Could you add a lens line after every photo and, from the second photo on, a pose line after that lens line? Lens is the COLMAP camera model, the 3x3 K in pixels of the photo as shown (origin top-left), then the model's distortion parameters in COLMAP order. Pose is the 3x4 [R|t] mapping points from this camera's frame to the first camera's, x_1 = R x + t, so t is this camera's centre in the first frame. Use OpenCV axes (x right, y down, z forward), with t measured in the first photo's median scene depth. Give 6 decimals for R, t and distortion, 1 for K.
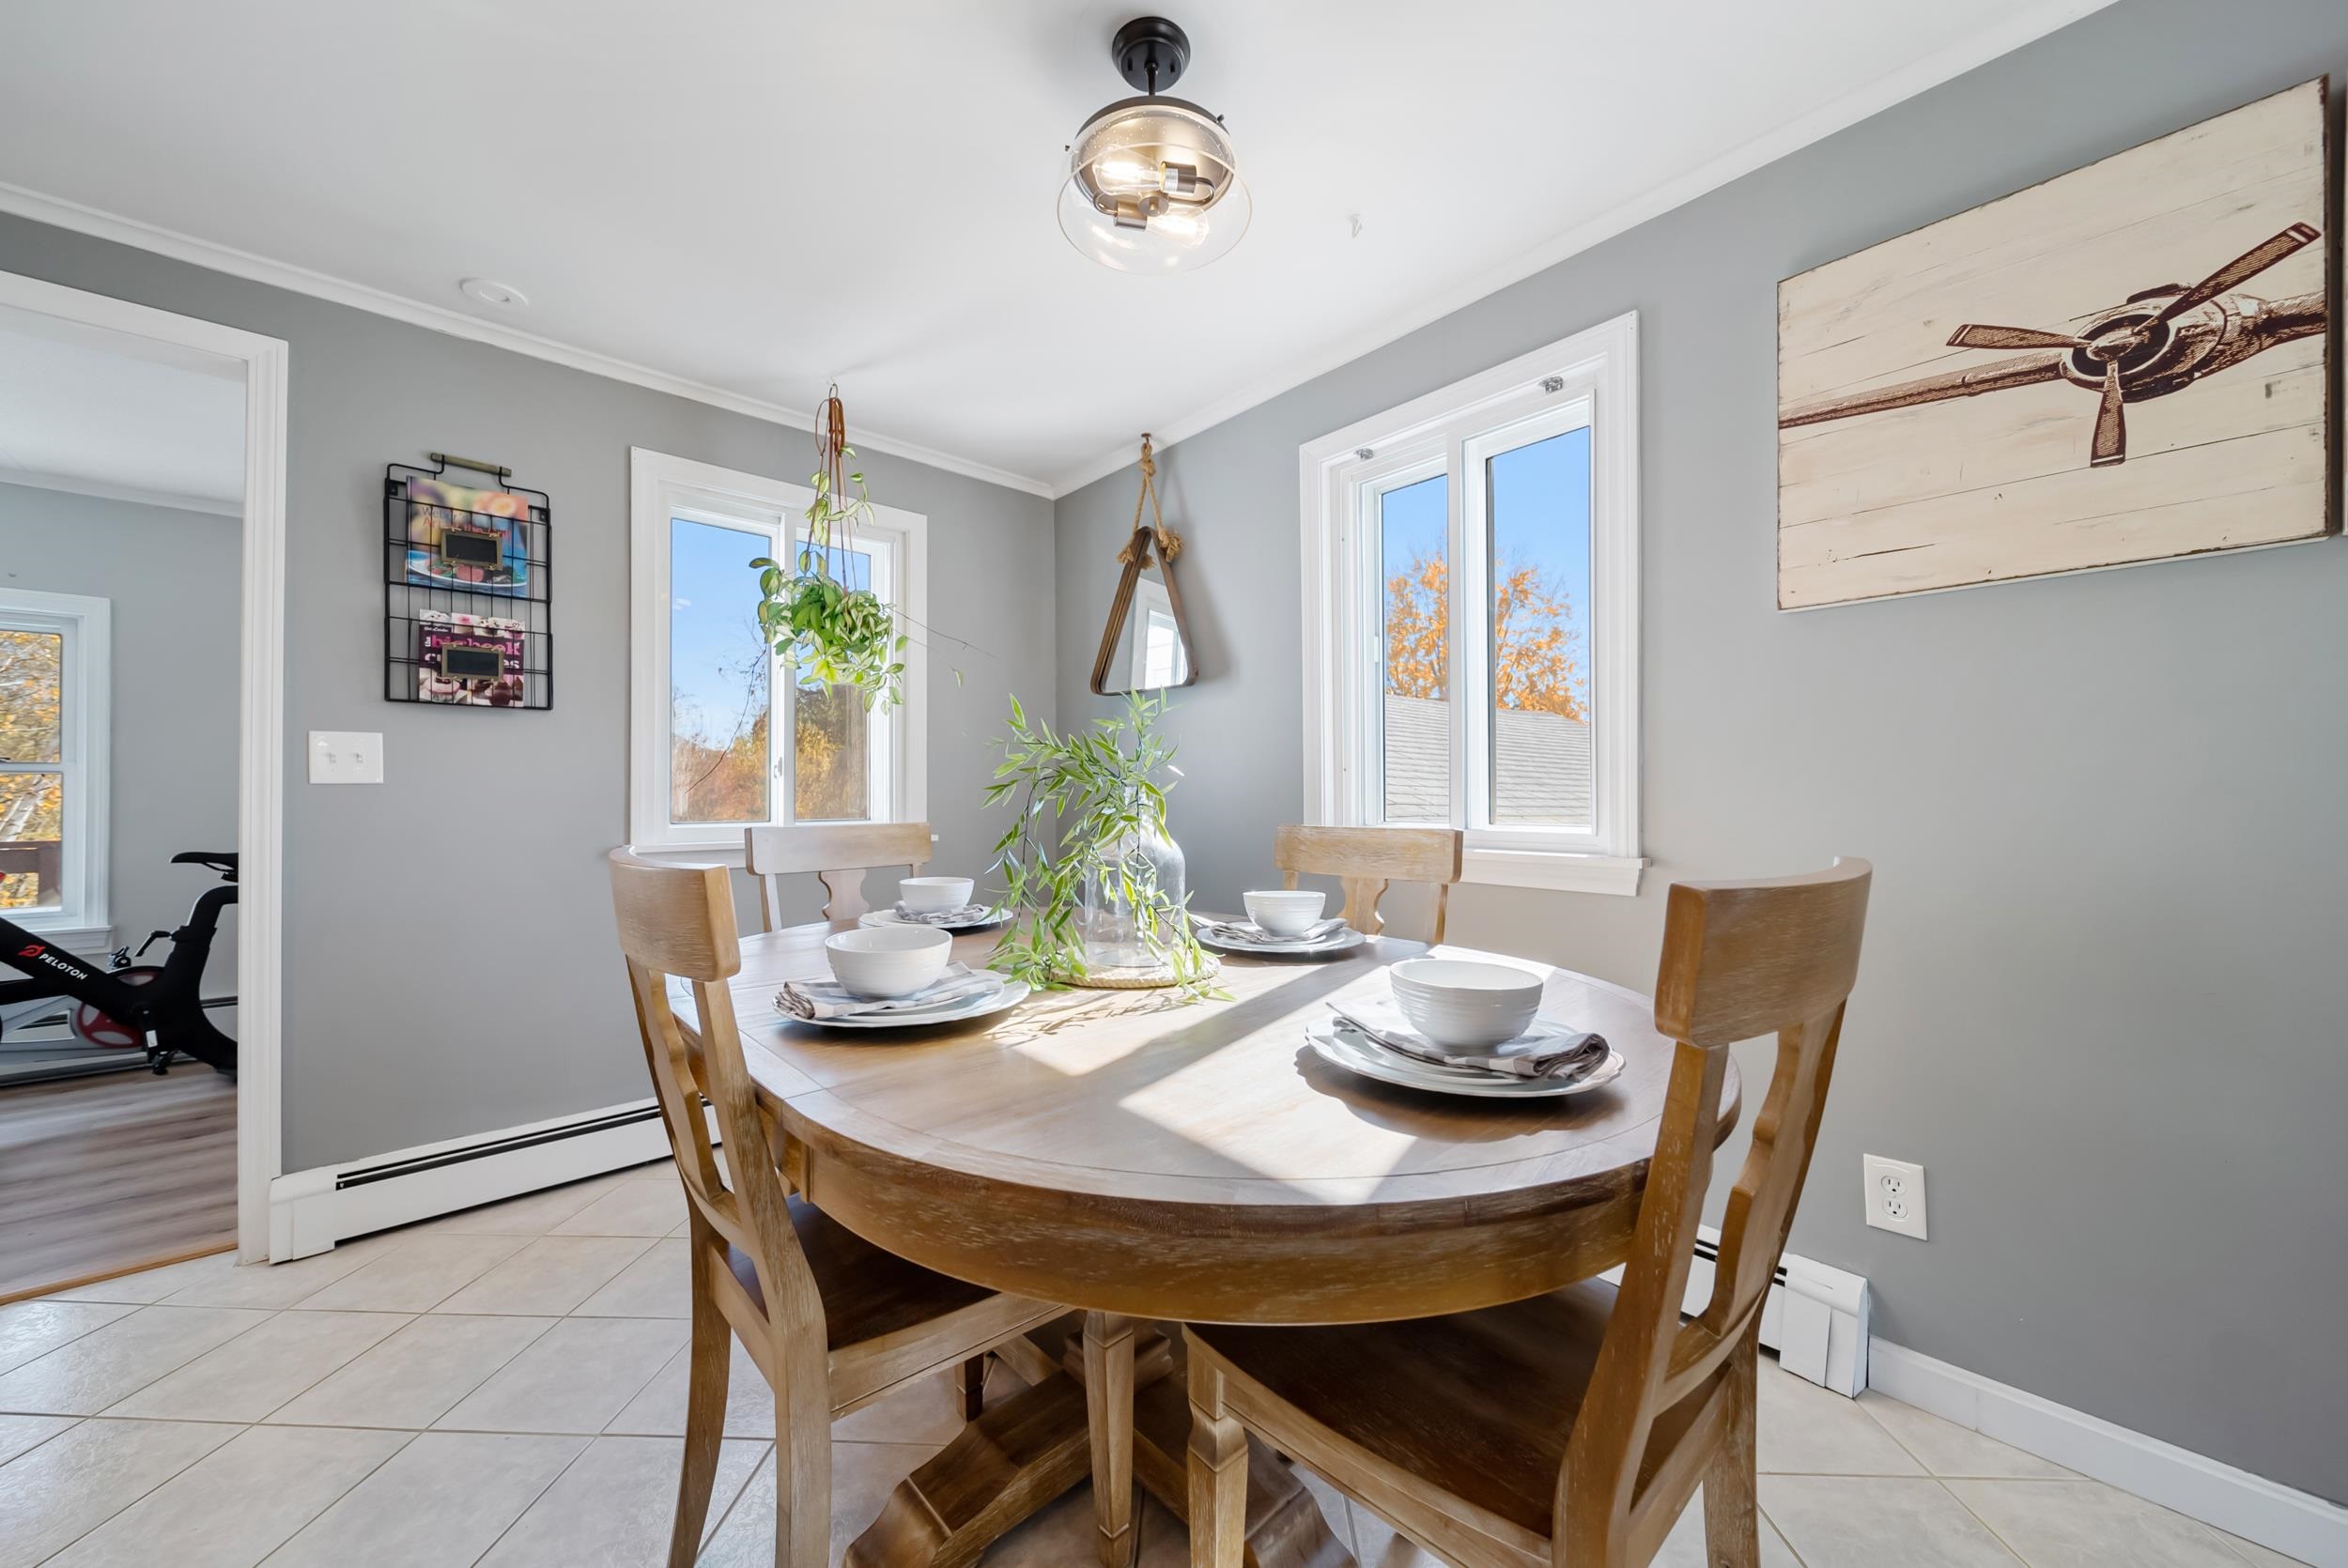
lens RADIAL K [[837.8, 0, 1183.2], [0, 837.8, 800.1], [0, 0, 1]] dist [-0.001115, -0.000722]
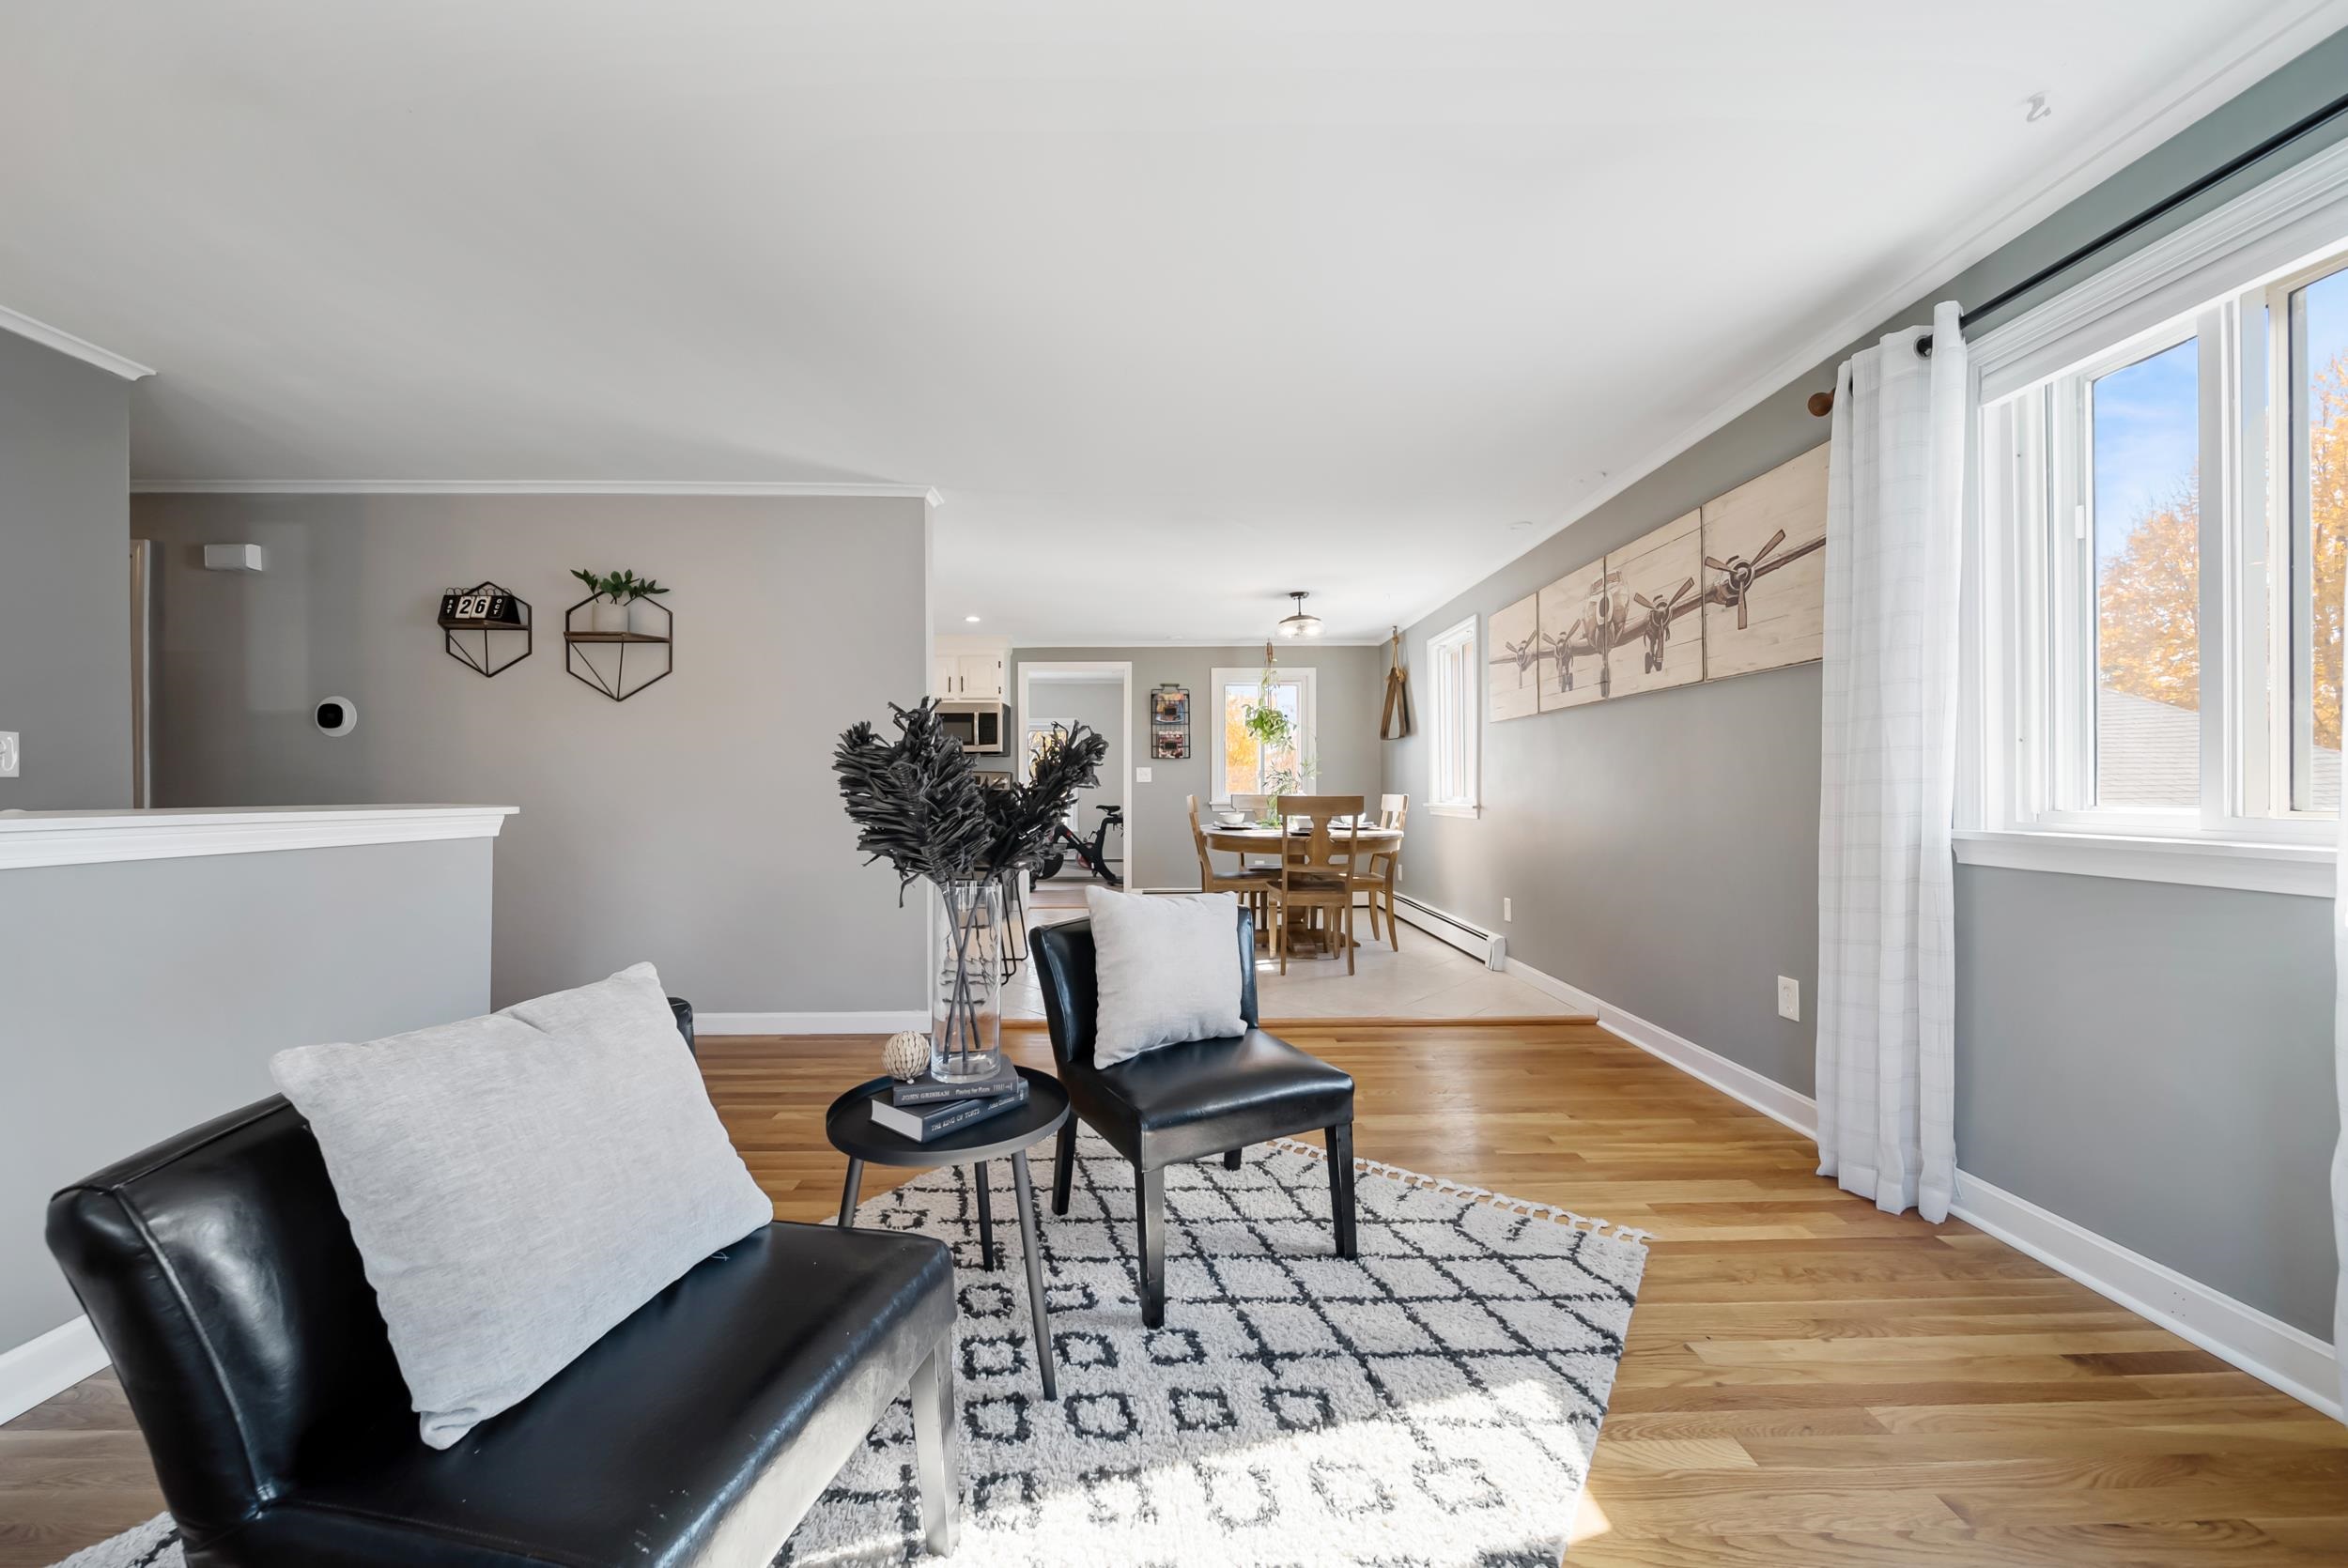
lens RADIAL K [[837.8, 0, 1173.9], [0, 837.8, 790.1], [0, 0, 1]] dist [-0.001115, -0.000722]
pose [[0.757212, -0.001362, -0.653168, 1.042209], [0.003206, 0.999994, 0.001631, 0.006286], [0.653161, -0.003329, 0.757211, -1.183277]]
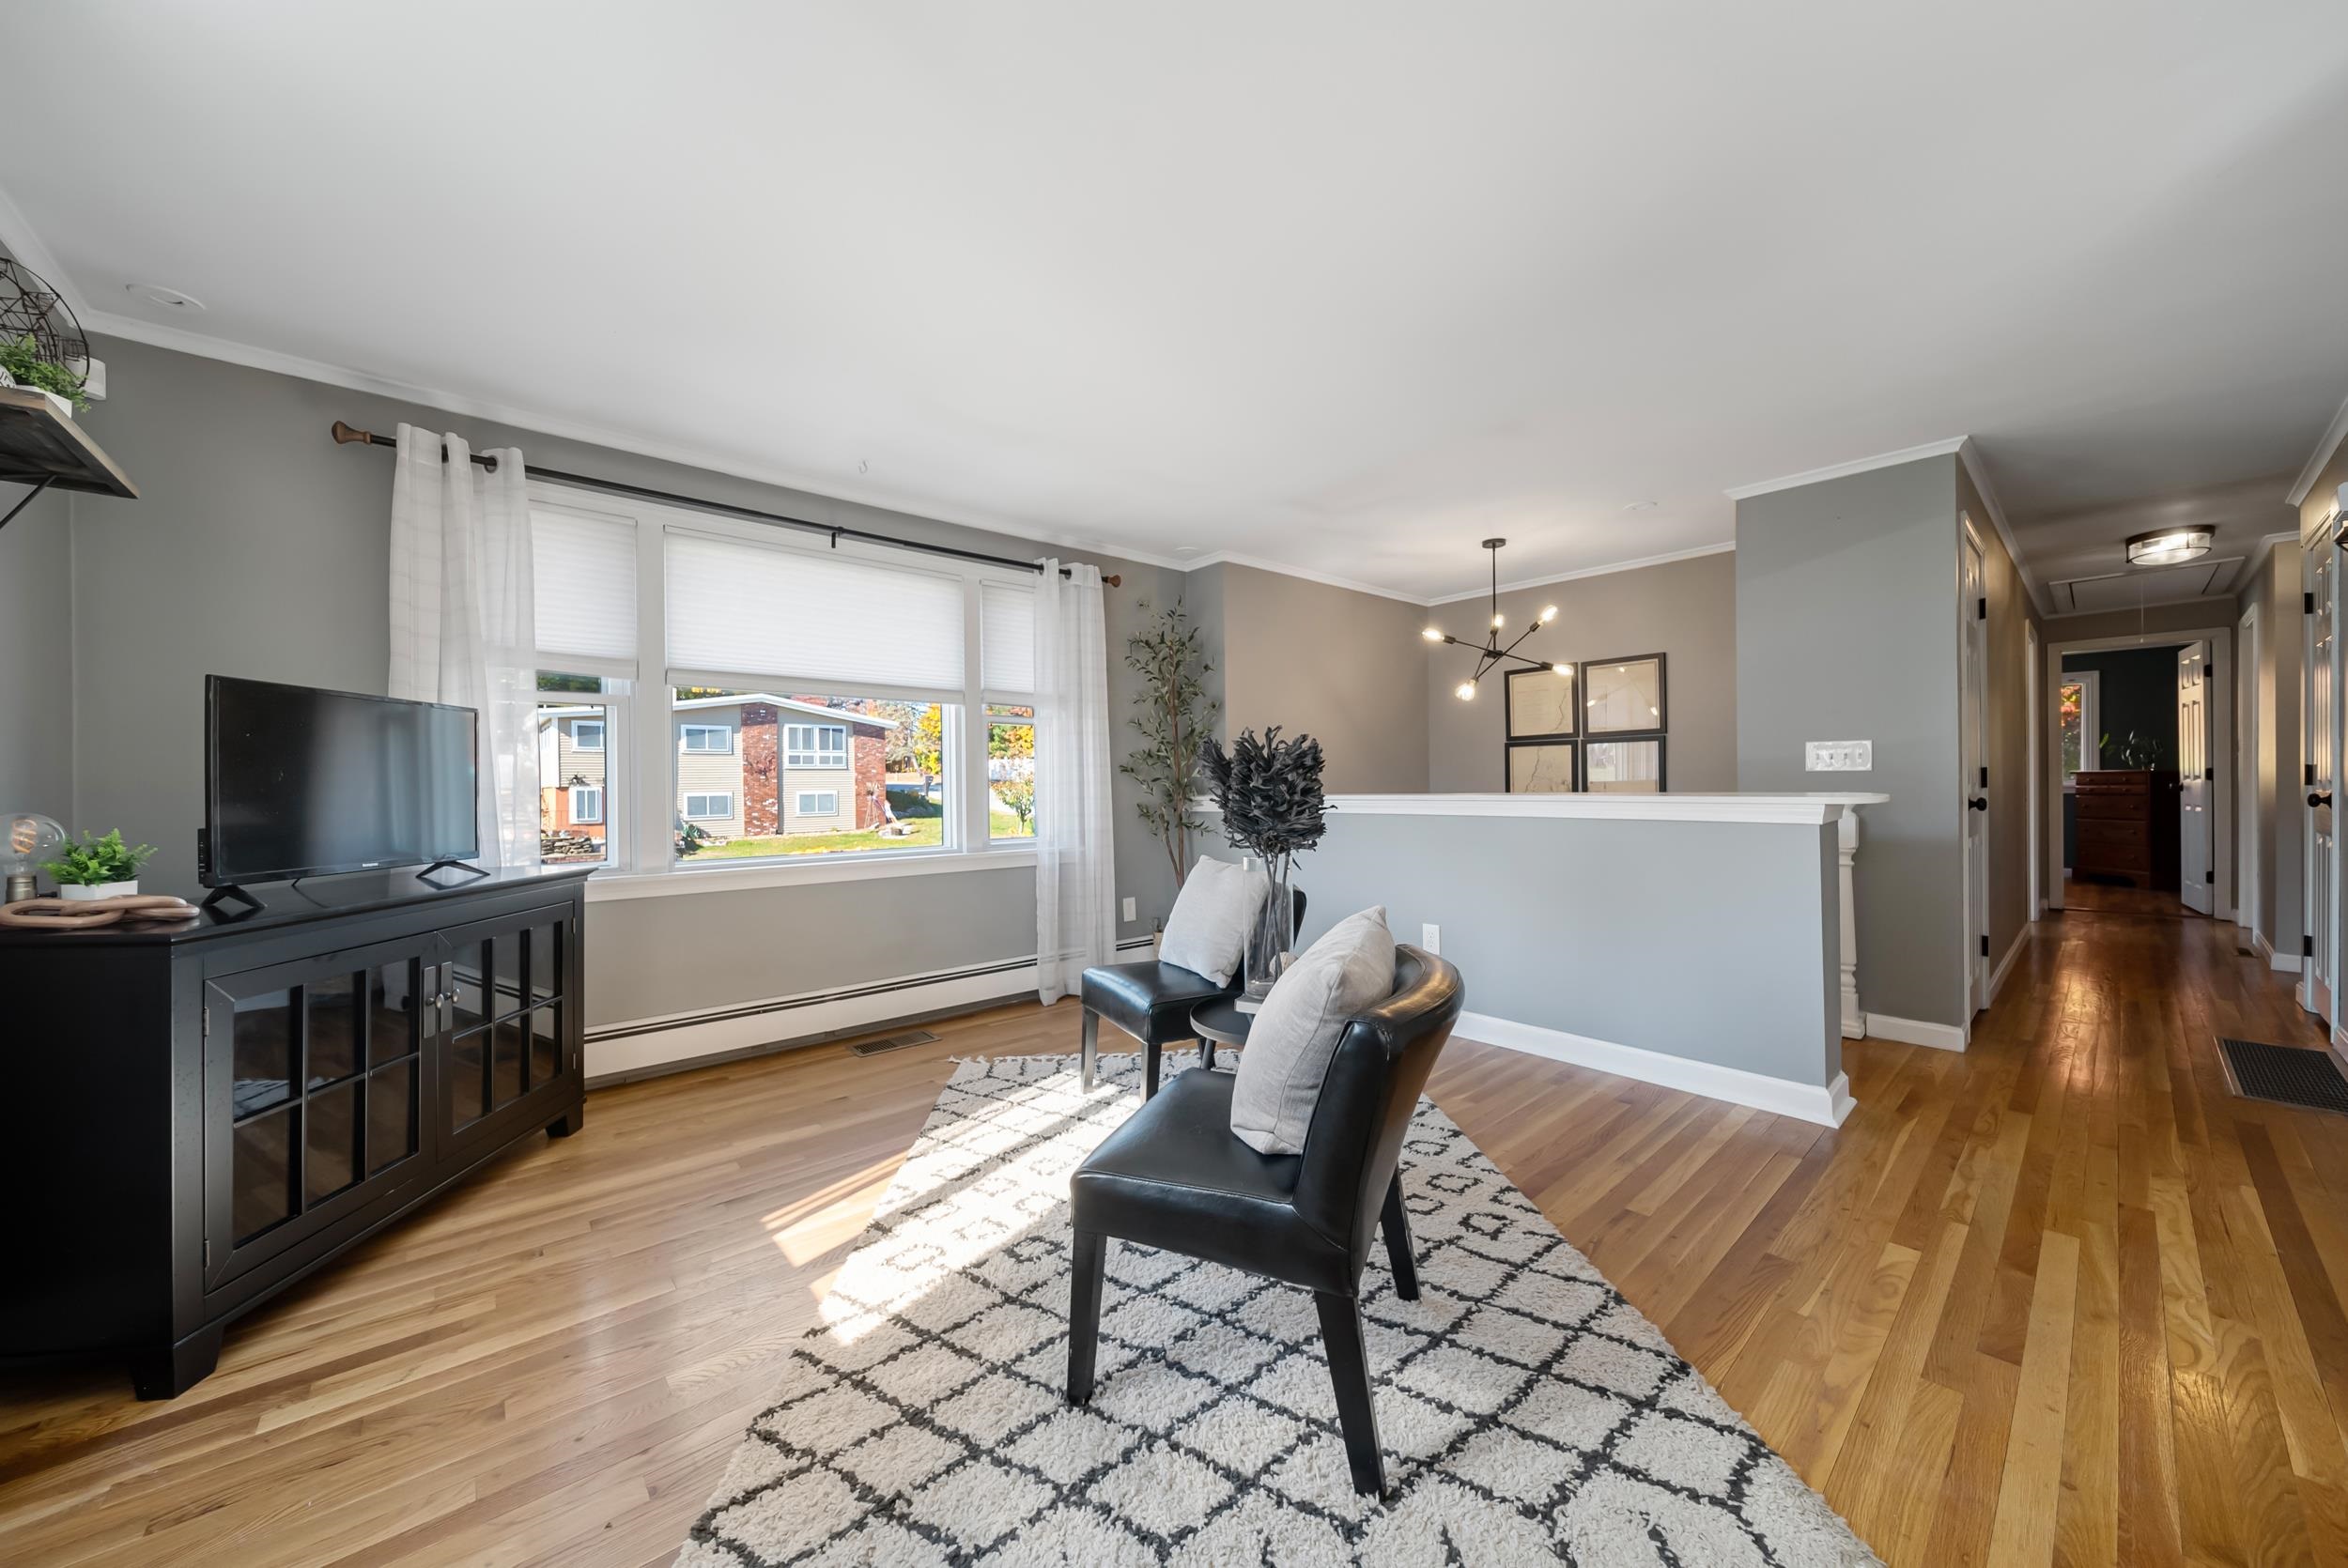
lens RADIAL K [[837.8, 0, 1177.9], [0, 837.8, 781.9], [0, 0, 1]] dist [-0.001115, -0.000722]
pose [[-0.999898, 0.008933, 0.011101, 0.639046], [0.008882, 0.999950, -0.004597, 0.004874], [-0.011141, -0.004498, -0.999928, -0.070431]]
